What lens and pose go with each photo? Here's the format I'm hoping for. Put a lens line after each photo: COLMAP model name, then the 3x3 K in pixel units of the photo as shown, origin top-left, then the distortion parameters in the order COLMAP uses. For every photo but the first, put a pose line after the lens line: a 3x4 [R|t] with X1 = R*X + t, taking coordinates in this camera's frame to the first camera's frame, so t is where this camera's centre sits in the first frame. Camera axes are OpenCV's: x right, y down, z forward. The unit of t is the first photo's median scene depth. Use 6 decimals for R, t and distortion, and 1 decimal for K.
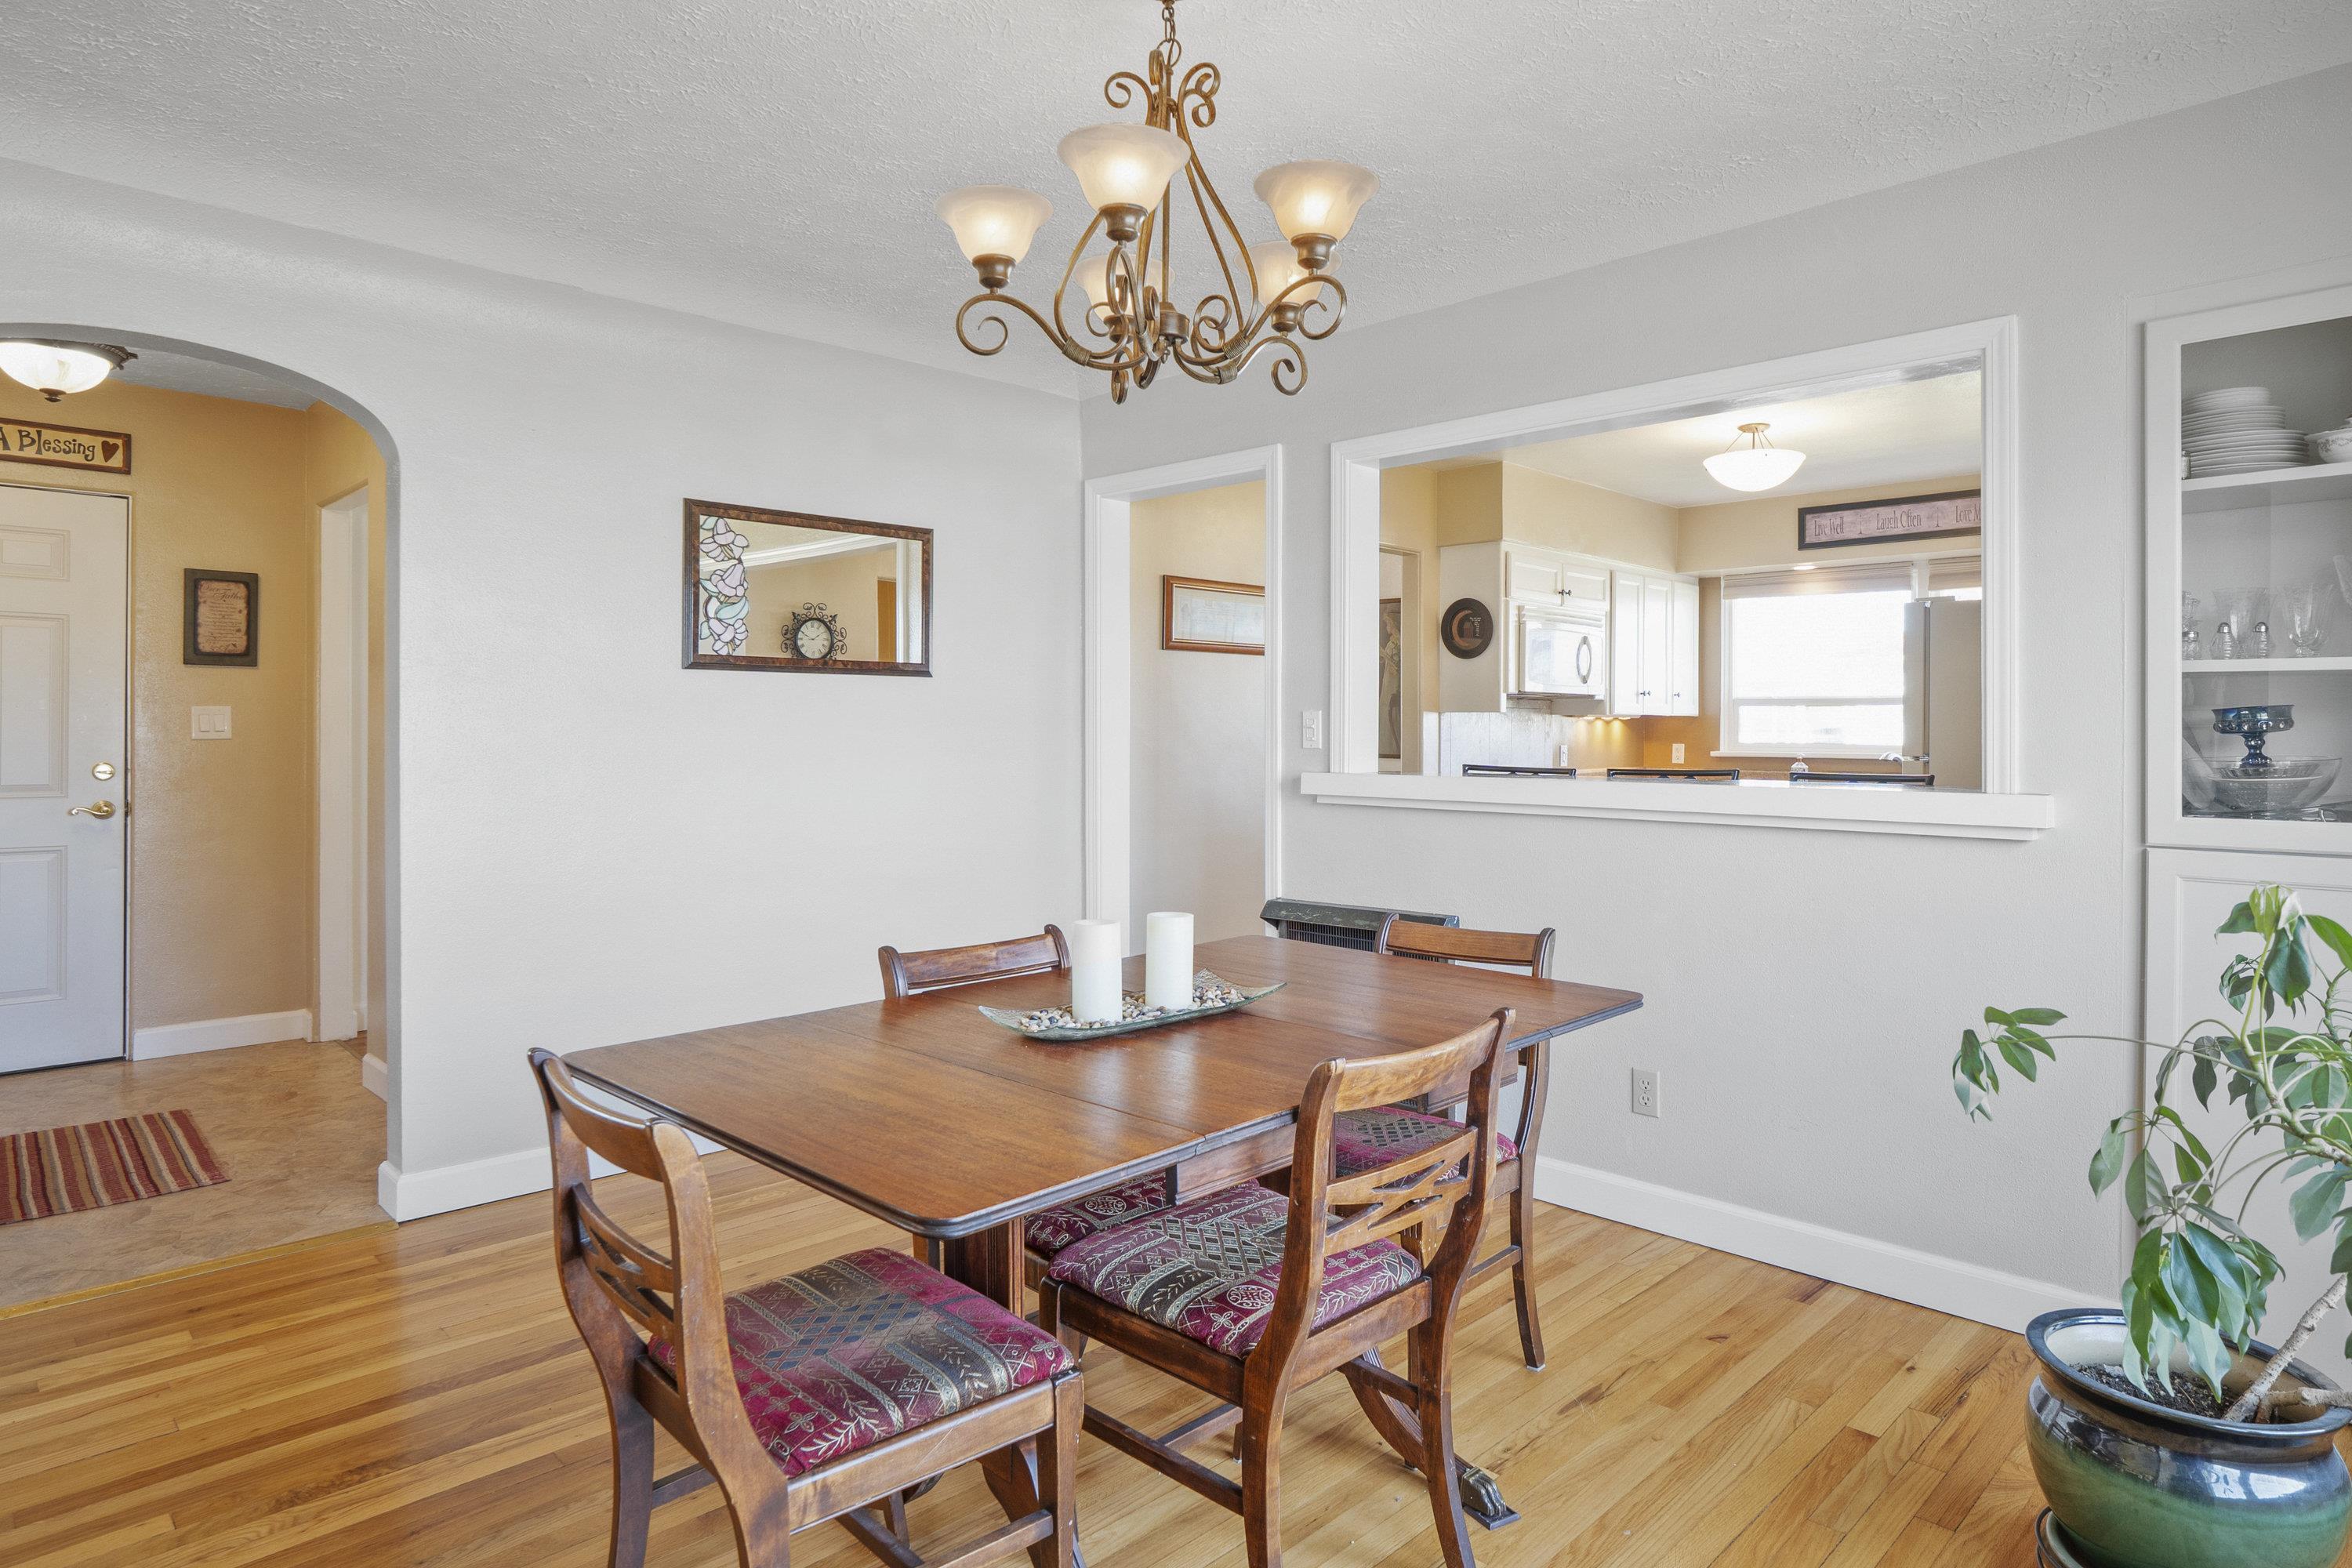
lens RADIAL K [[1296.4, 0, 1165.4], [0, 1296.4, 711.7], [0, 0, 1]] dist [-0.011117, 0.000775]
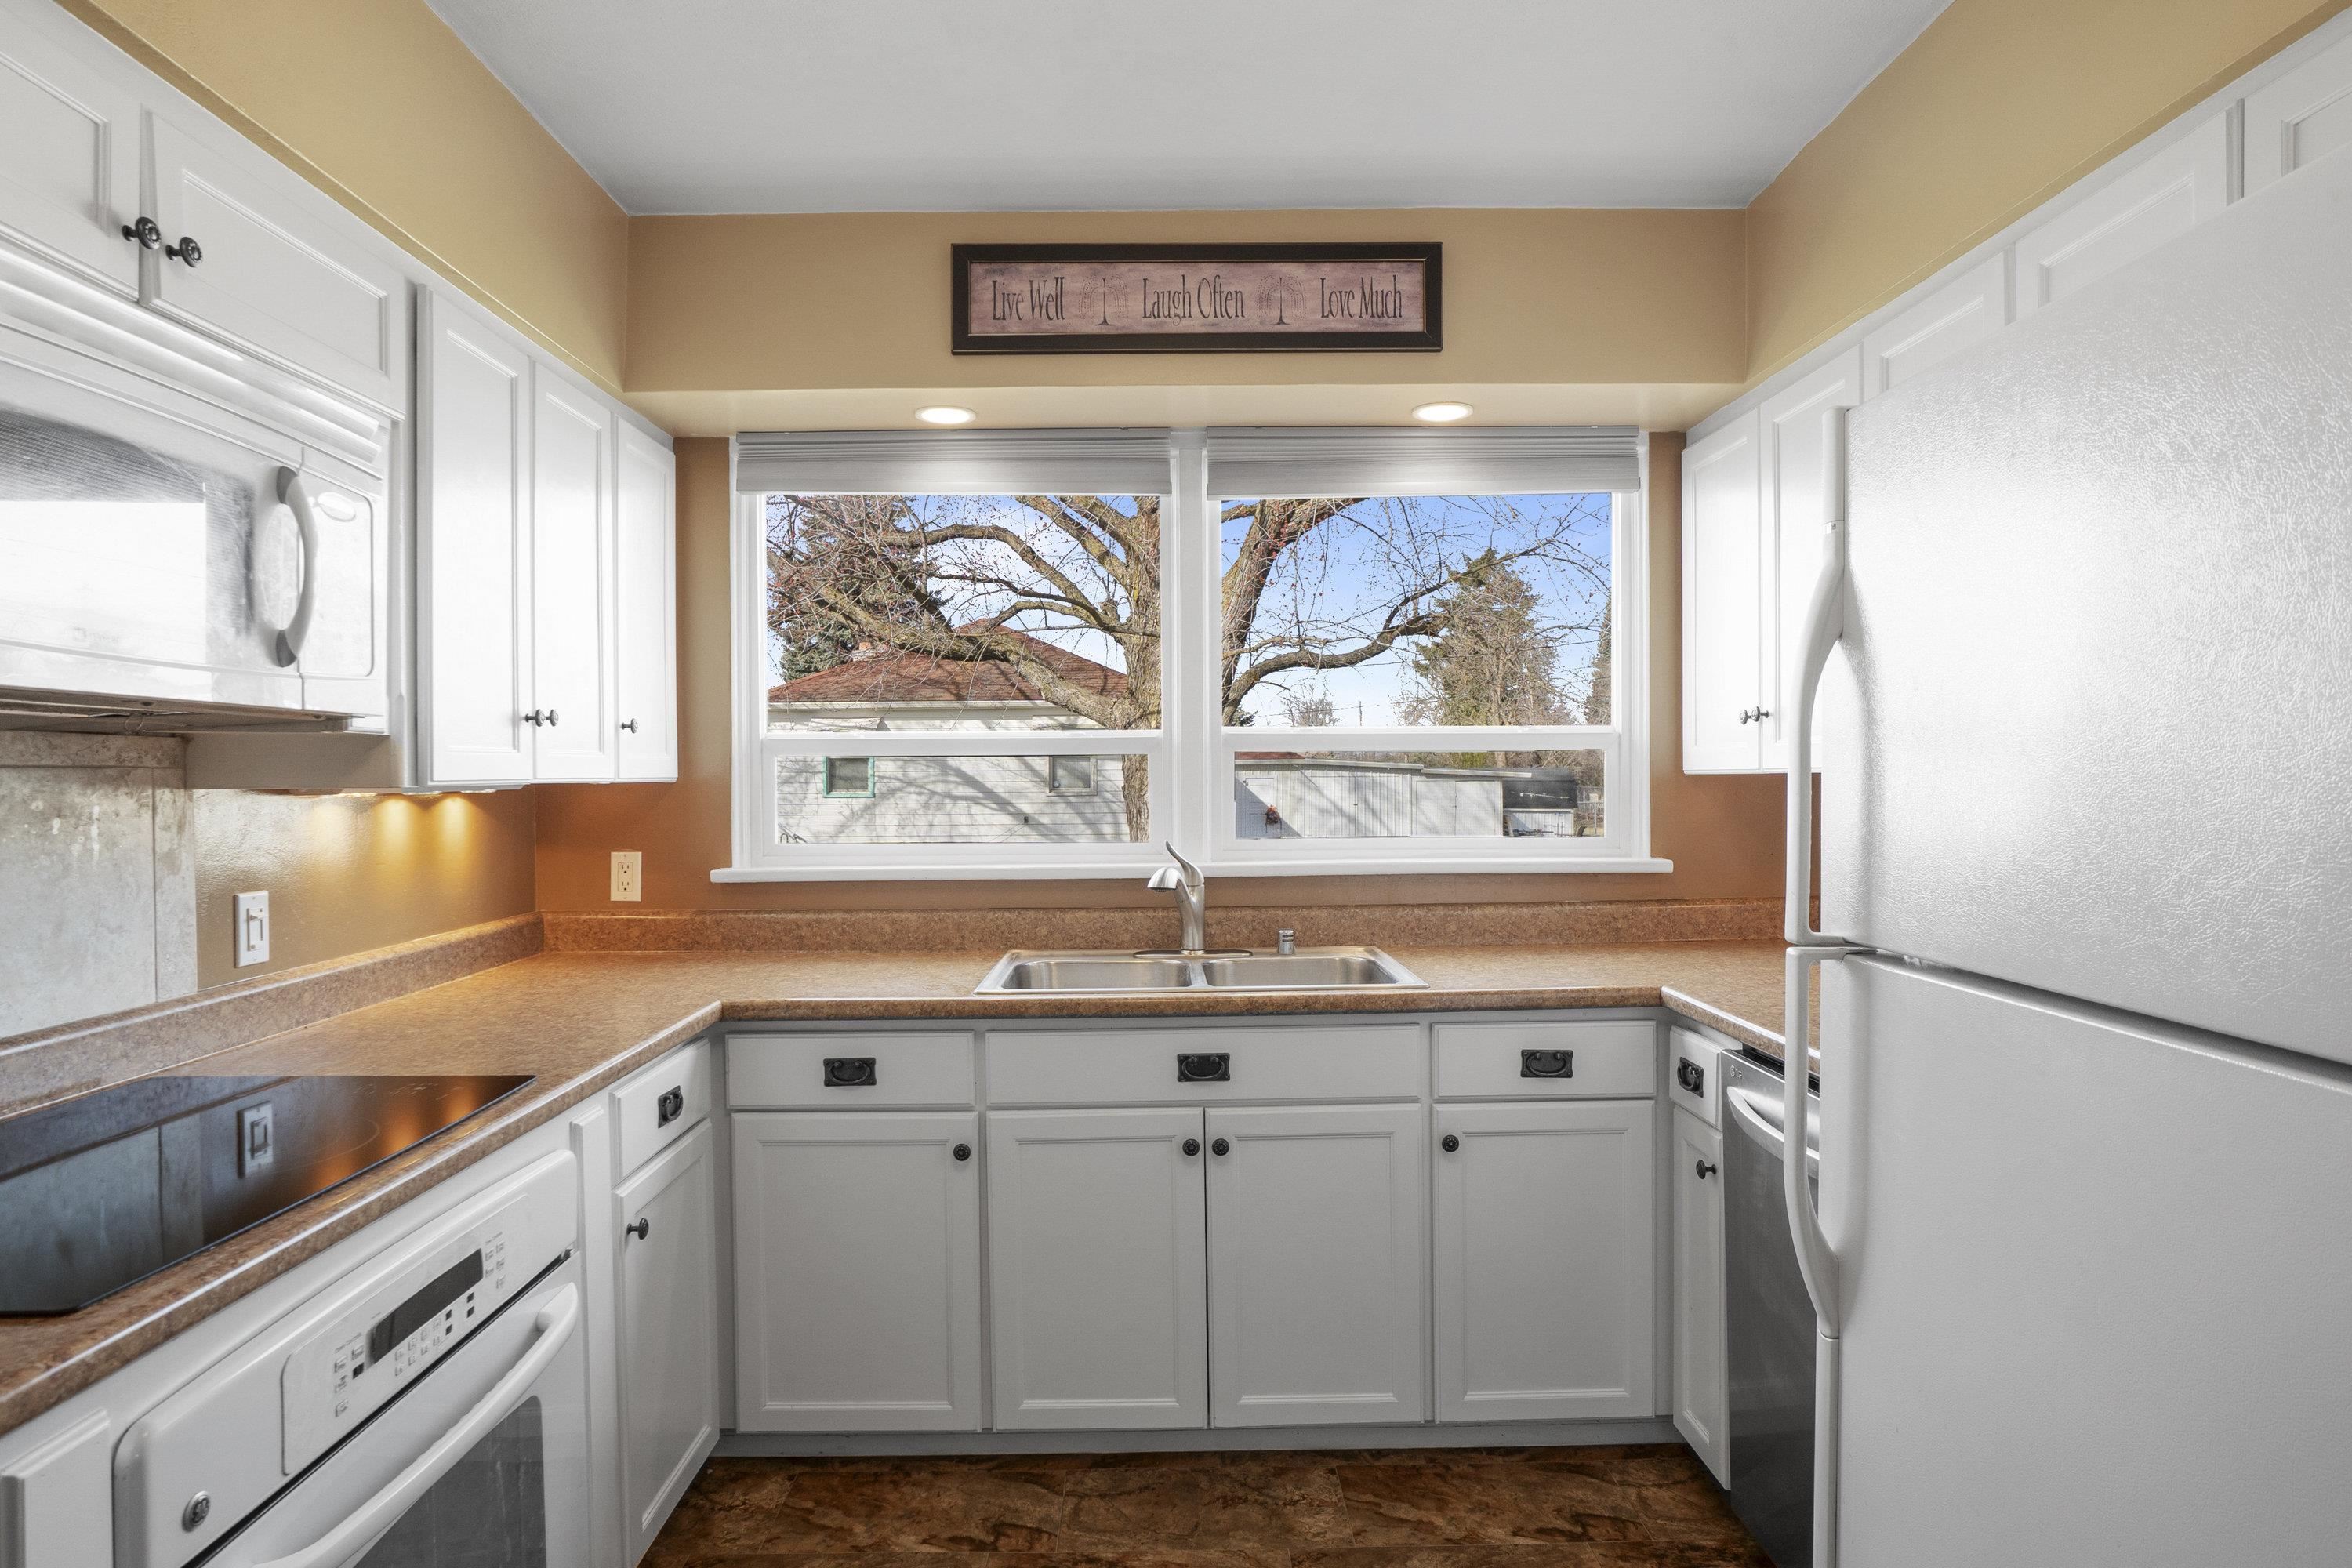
lens RADIAL K [[1296.4, 0, 1183.0], [0, 1296.4, 780.9], [0, 0, 1]] dist [-0.011117, 0.000775]
pose [[0.678783, -0.012071, 0.734240, 0.612859], [0.001328, 0.999883, 0.015210, -0.007620], [-0.734338, -0.009349, 0.678720, 1.673116]]
